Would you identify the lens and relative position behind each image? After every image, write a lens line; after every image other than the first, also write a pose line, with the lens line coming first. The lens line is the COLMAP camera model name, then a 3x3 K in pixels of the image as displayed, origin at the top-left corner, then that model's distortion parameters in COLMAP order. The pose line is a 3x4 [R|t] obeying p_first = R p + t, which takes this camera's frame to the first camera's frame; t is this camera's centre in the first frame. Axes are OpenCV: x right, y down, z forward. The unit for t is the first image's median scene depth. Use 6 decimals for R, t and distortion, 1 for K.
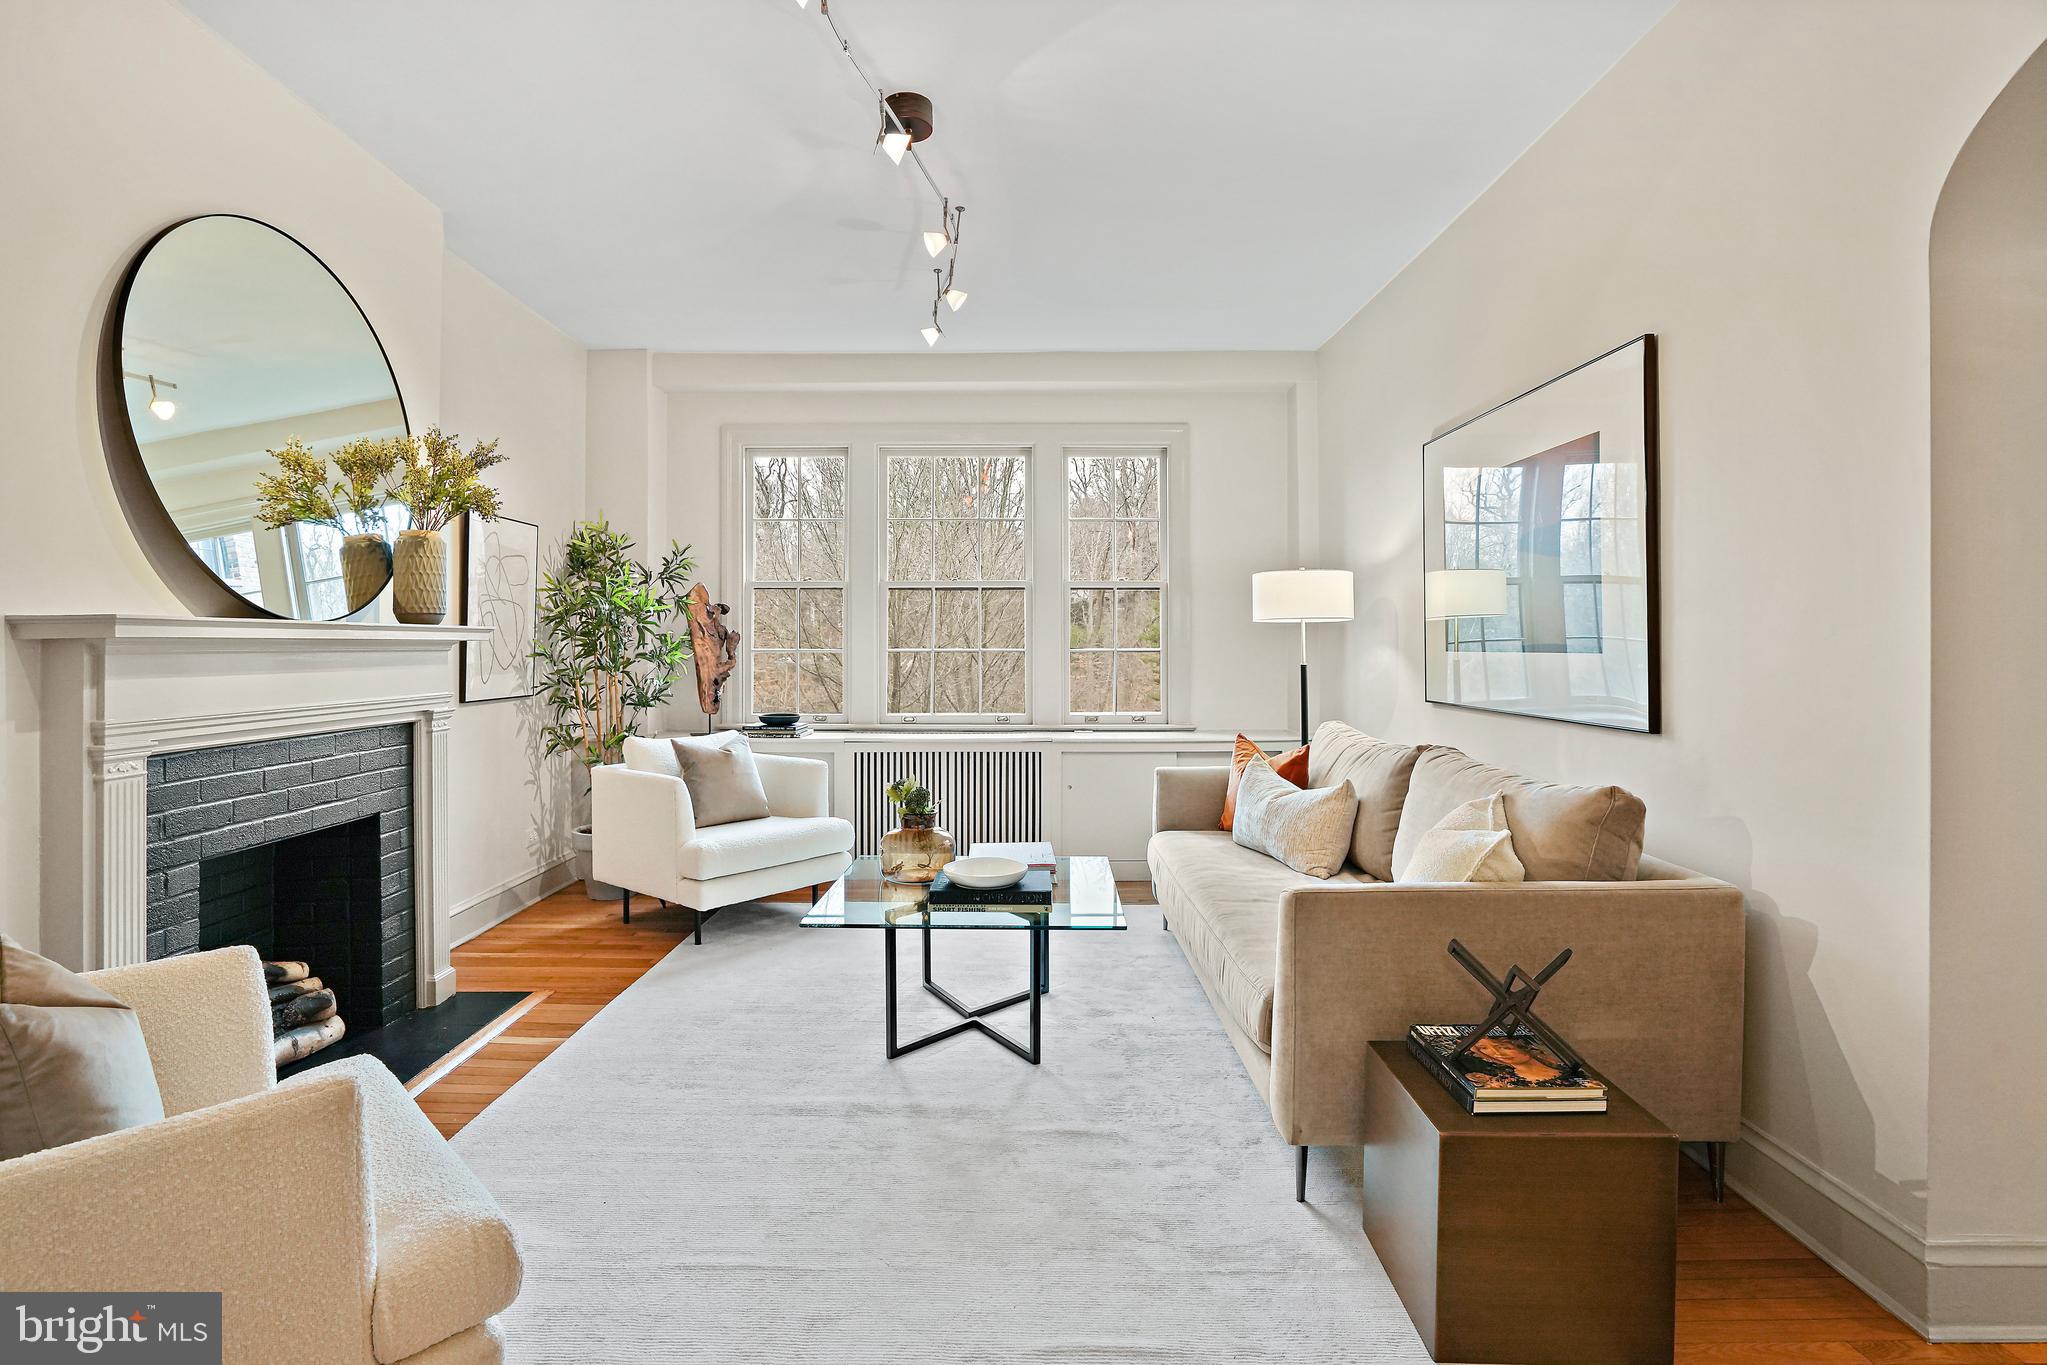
lens RADIAL K [[995.7, 0, 1011.1], [0, 995.7, 669.3], [0, 0, 1]] dist [-0.054601, 0.023656]
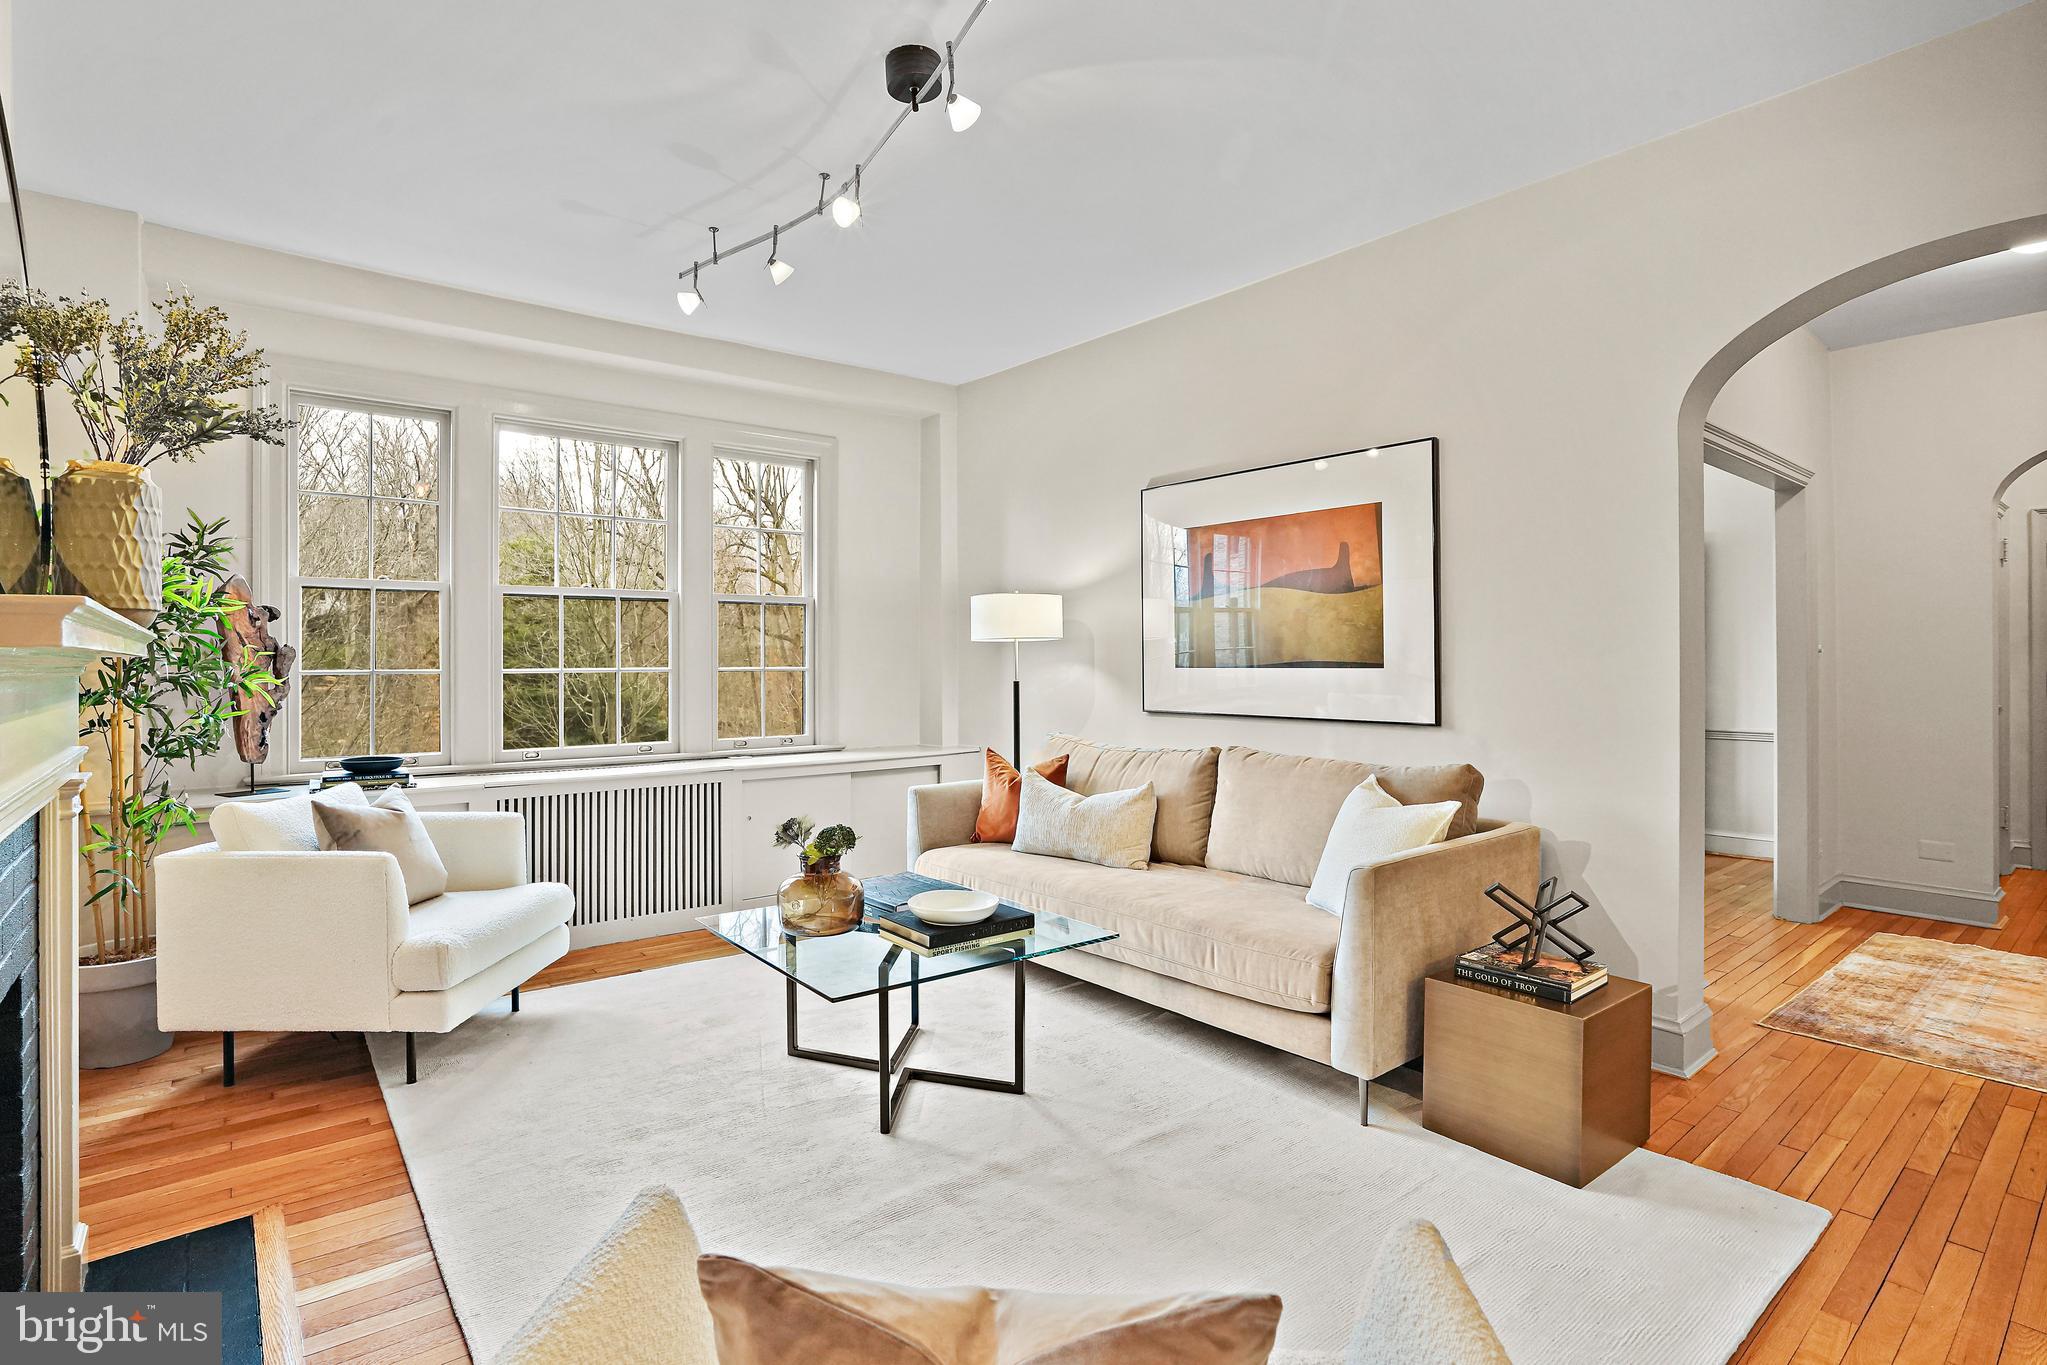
lens RADIAL K [[989.2, 0, 1023.5], [0, 989.2, 682.5], [0, 0, 1]] dist [-0.057020, 0.024690]
pose [[0.777229, -0.013391, 0.629076, -0.433530], [0.016383, 0.999865, 0.001043, -0.005117], [-0.629005, 0.009495, 0.777343, 0.184203]]
